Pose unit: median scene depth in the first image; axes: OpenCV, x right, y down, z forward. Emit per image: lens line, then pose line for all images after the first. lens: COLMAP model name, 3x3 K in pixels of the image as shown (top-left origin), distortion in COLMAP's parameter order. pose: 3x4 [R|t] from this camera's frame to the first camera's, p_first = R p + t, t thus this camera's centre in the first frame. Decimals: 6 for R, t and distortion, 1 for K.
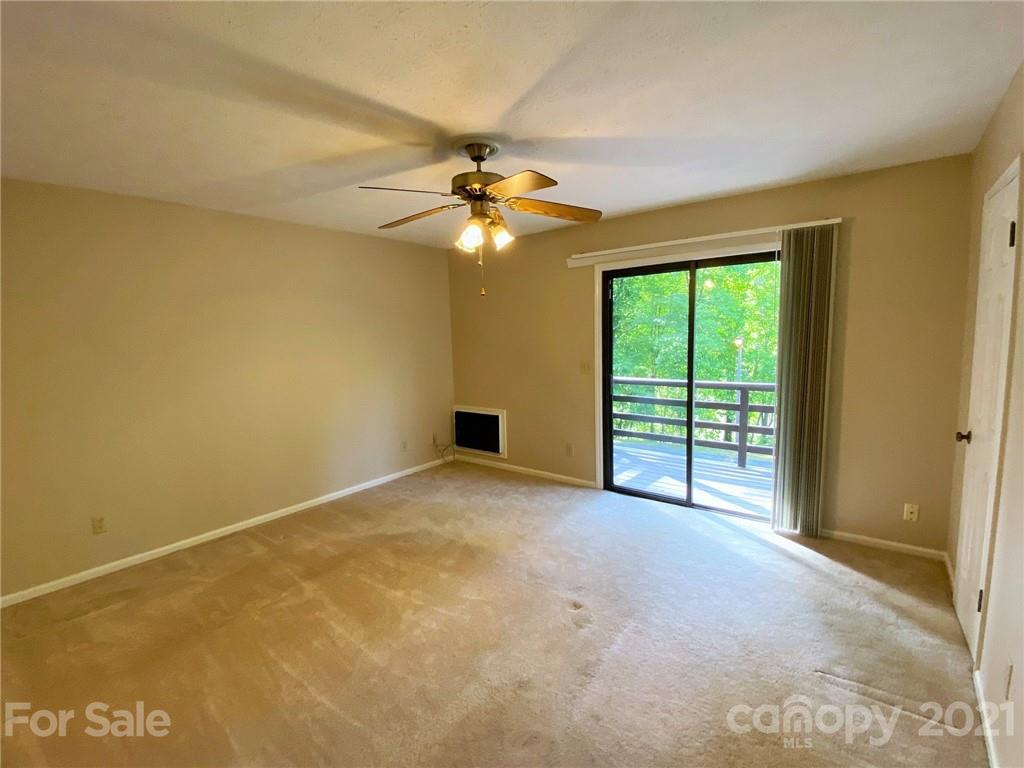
lens RADIAL K [[462.2, 0, 516.2], [0, 462.2, 381.8], [0, 0, 1]] dist [0.020470, -0.024142]
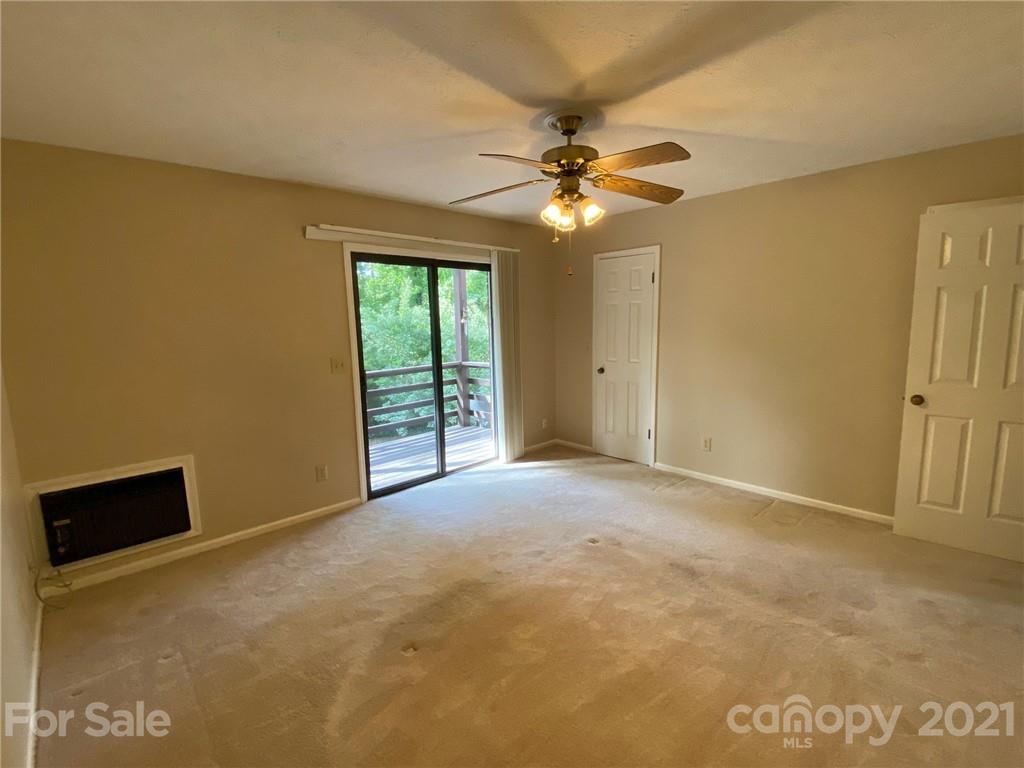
lens RADIAL K [[462.2, 0, 516.2], [0, 462.2, 381.8], [0, 0, 1]] dist [0.020470, -0.024142]
pose [[0.144864, -0.112085, 0.983083, -0.690423], [0.125340, 0.987638, 0.094134, -0.044299], [-0.981481, 0.109583, 0.157122, 0.626596]]
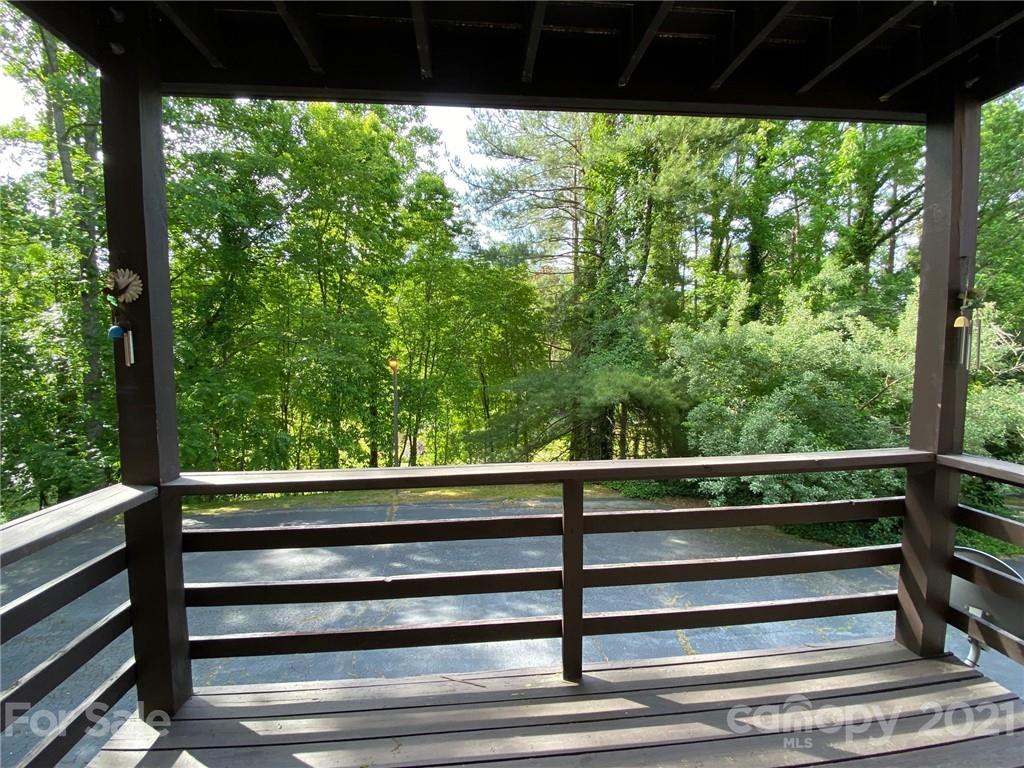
lens RADIAL K [[462.2, 0, 516.2], [0, 462.2, 381.8], [0, 0, 1]] dist [0.020470, -0.024142]
pose [[0.723347, -0.030077, 0.689830, 0.249712], [0.061730, 0.997867, -0.021221, -0.082626], [-0.687720, 0.057933, 0.723661, 1.027365]]
